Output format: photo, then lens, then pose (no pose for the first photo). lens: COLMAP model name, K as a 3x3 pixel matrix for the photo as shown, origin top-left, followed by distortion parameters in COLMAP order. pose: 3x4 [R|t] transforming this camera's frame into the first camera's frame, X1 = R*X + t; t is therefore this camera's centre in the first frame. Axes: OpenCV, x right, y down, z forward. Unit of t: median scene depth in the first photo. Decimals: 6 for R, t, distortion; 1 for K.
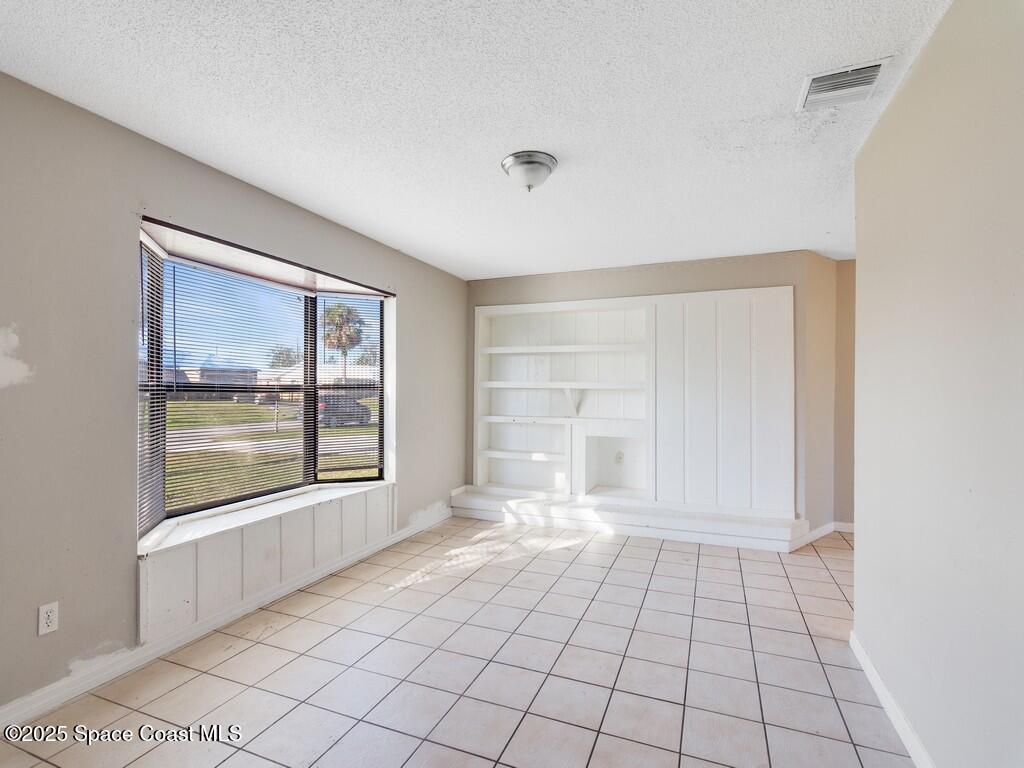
lens RADIAL K [[514.7, 0, 508.7], [0, 514.7, 392.8], [0, 0, 1]] dist [-0.004404, -0.005925]
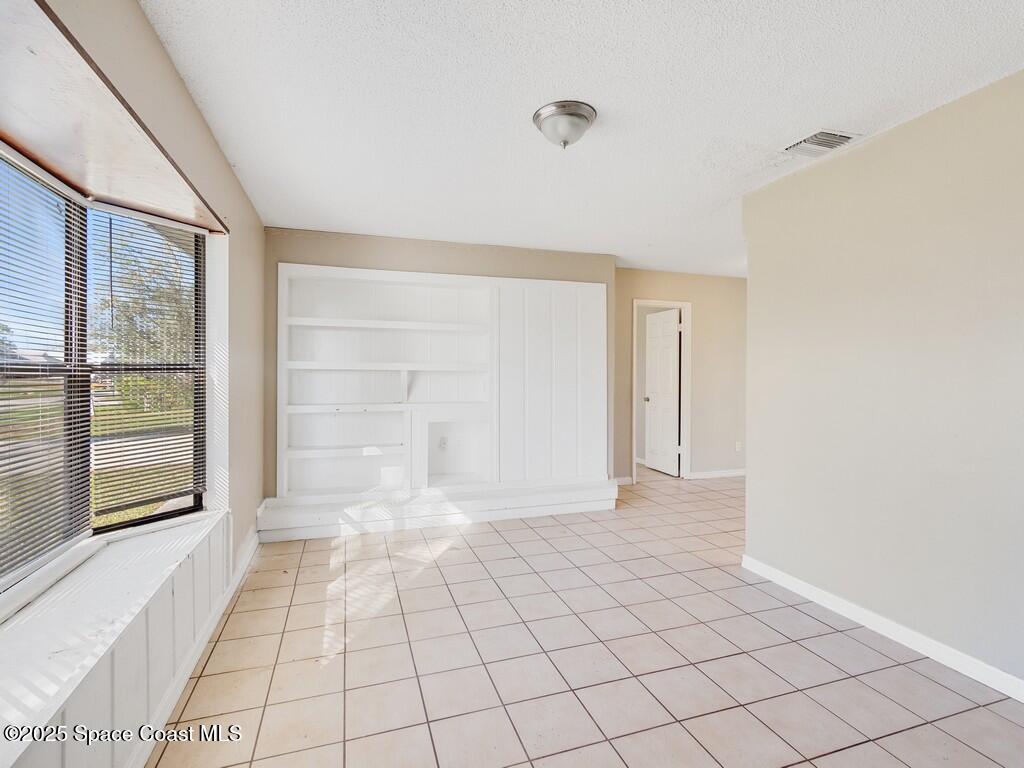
lens RADIAL K [[514.7, 0, 508.0], [0, 514.7, 380.5], [0, 0, 1]] dist [-0.004404, -0.005925]
pose [[0.741583, -0.012901, 0.670737, -0.373863], [0.004462, 0.999888, 0.014298, -0.003051], [-0.670846, -0.007610, 0.741557, 0.244506]]
